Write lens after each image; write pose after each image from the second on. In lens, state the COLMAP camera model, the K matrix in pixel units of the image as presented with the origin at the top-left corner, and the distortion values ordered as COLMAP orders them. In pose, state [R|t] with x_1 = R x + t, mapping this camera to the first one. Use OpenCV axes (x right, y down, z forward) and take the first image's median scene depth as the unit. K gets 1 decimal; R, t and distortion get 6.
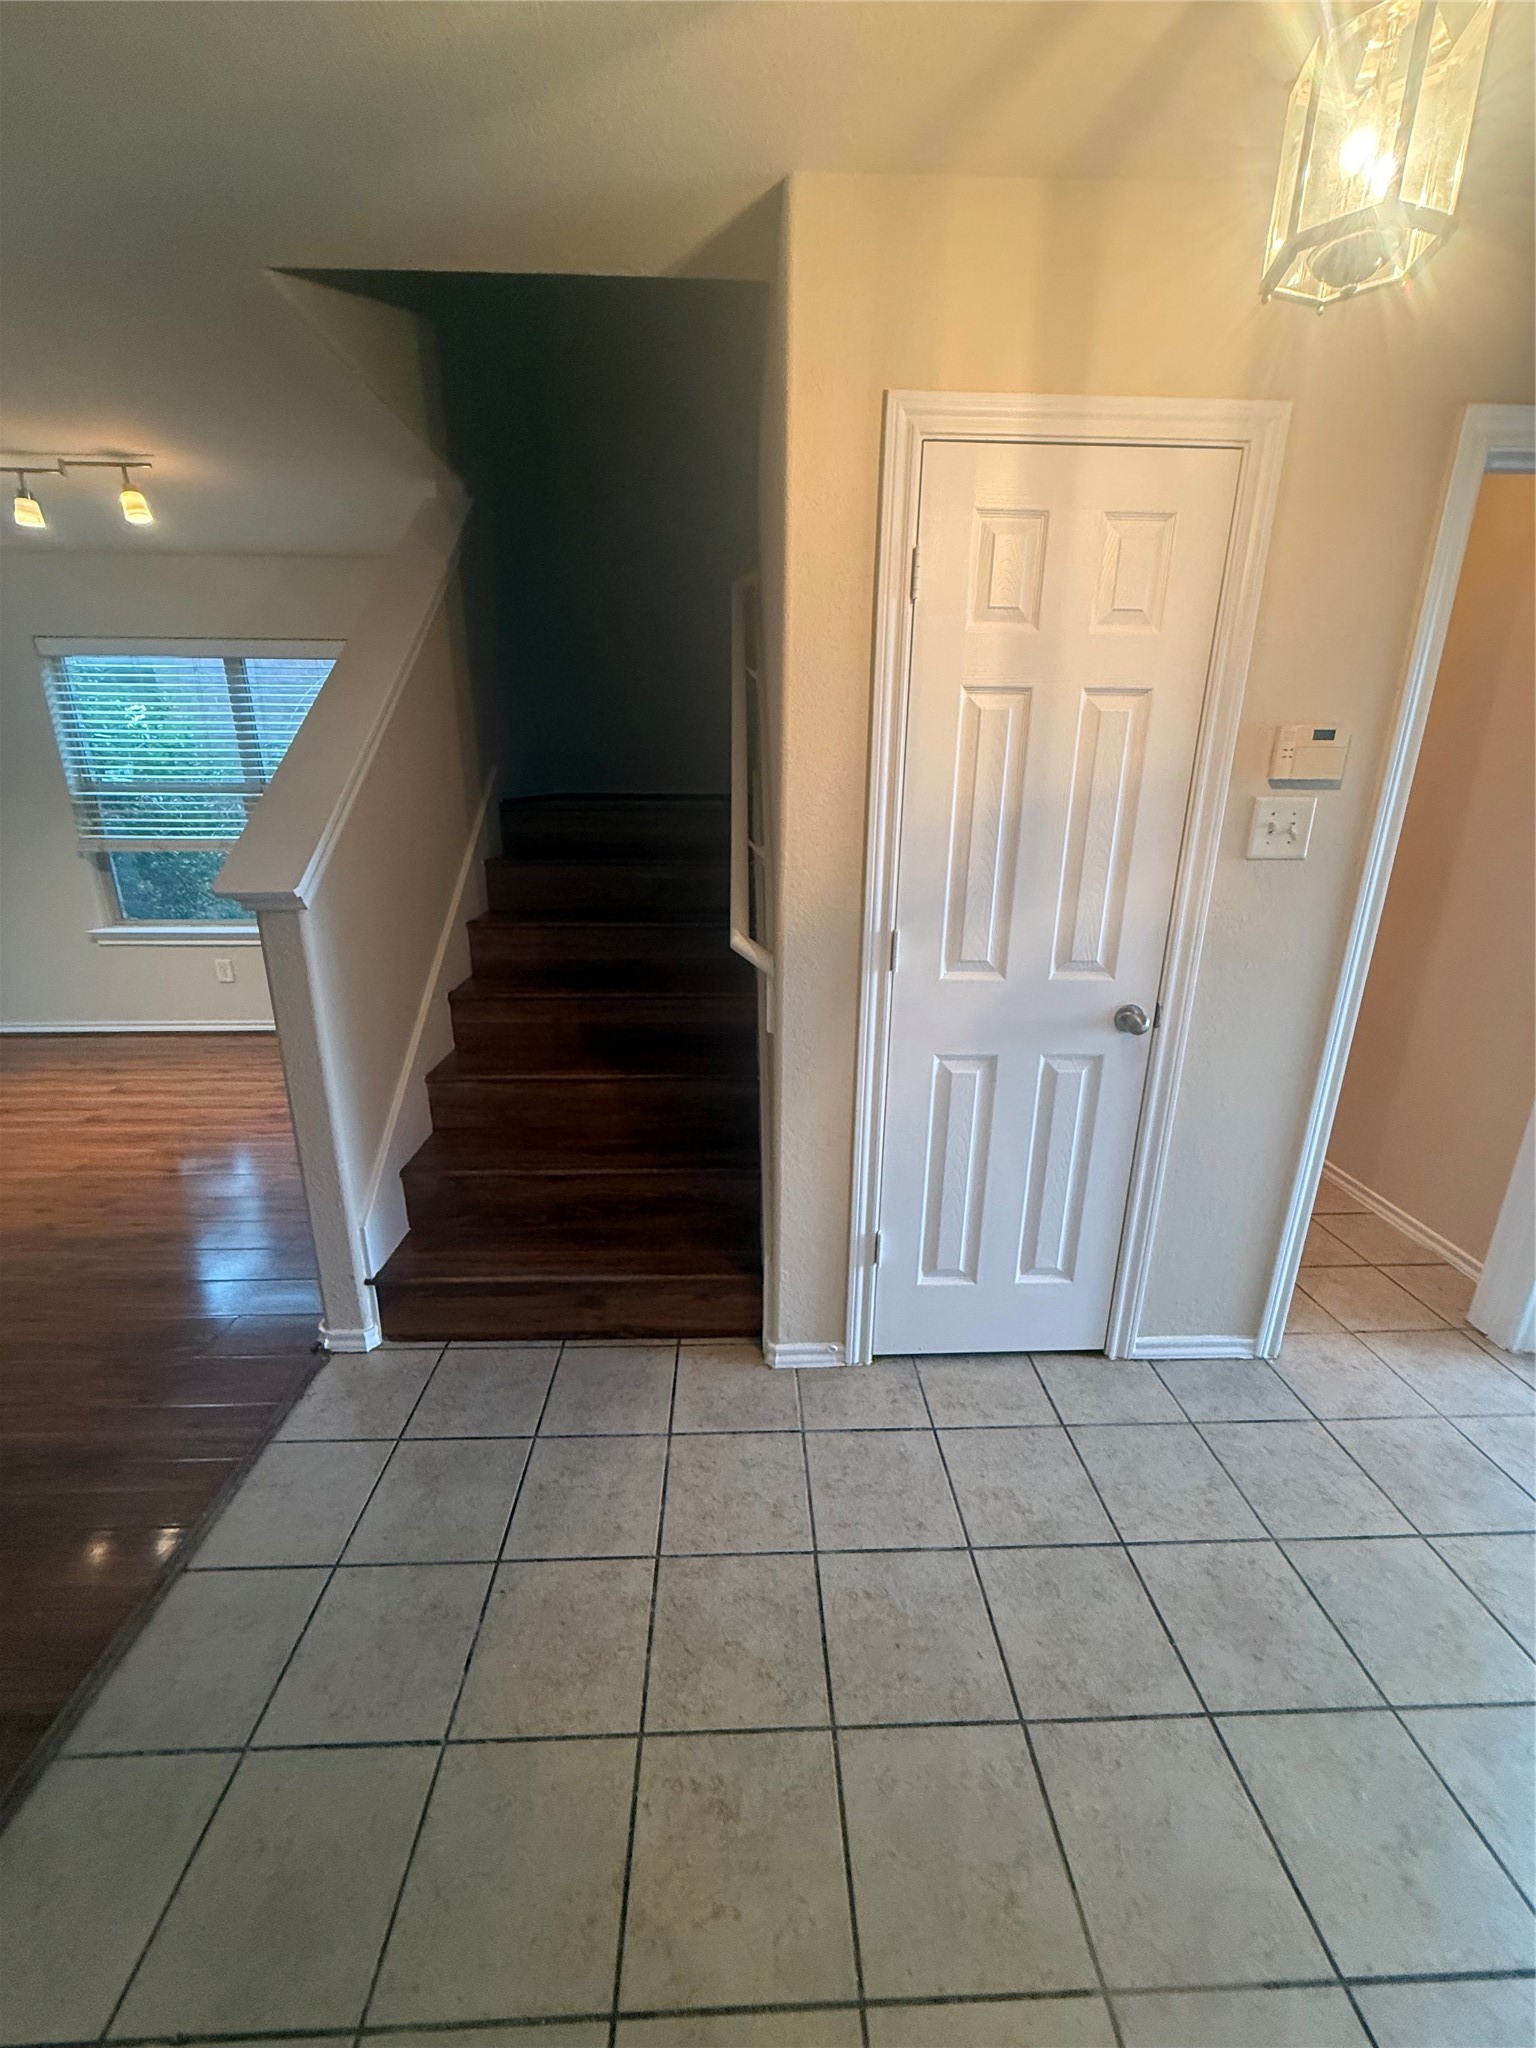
lens RADIAL K [[815.1, 0, 767.4], [0, 815.1, 1015.7], [0, 0, 1]] dist [-0.000718, 0.000113]
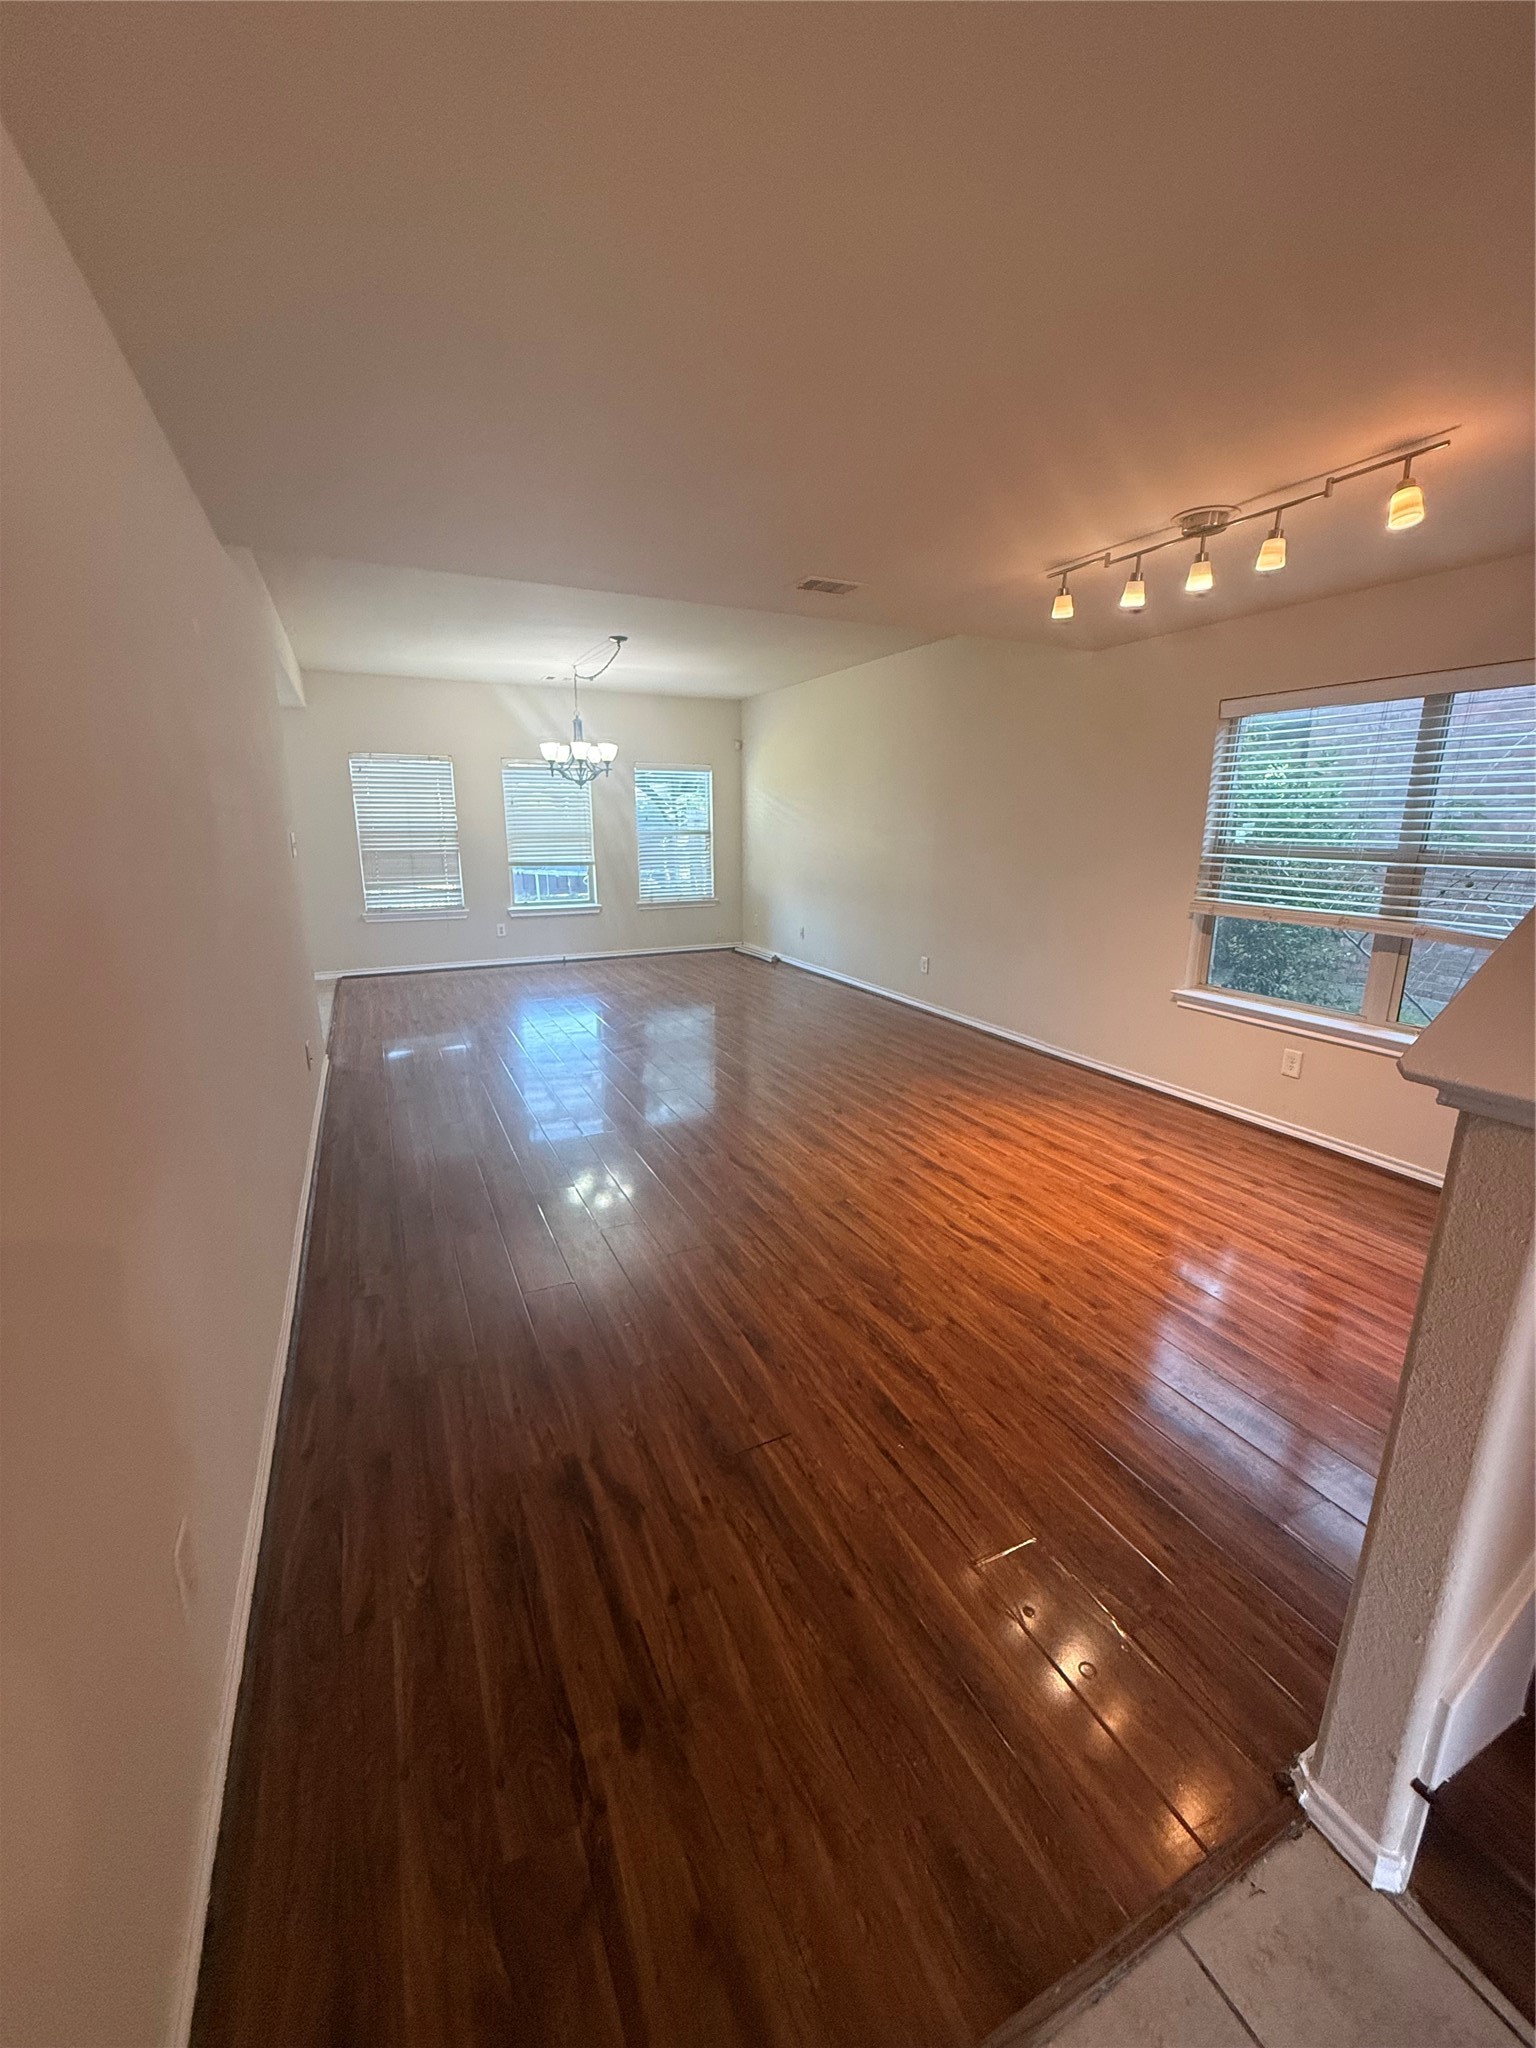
lens RADIAL K [[815.1, 0, 767.4], [0, 815.1, 1015.7], [0, 0, 1]] dist [-0.000718, 0.000113]
pose [[0.399815, 0.212165, -0.891703, -0.150693], [-0.266659, 0.957687, 0.108302, -0.055085], [0.876950, 0.194480, 0.439473, 0.147578]]
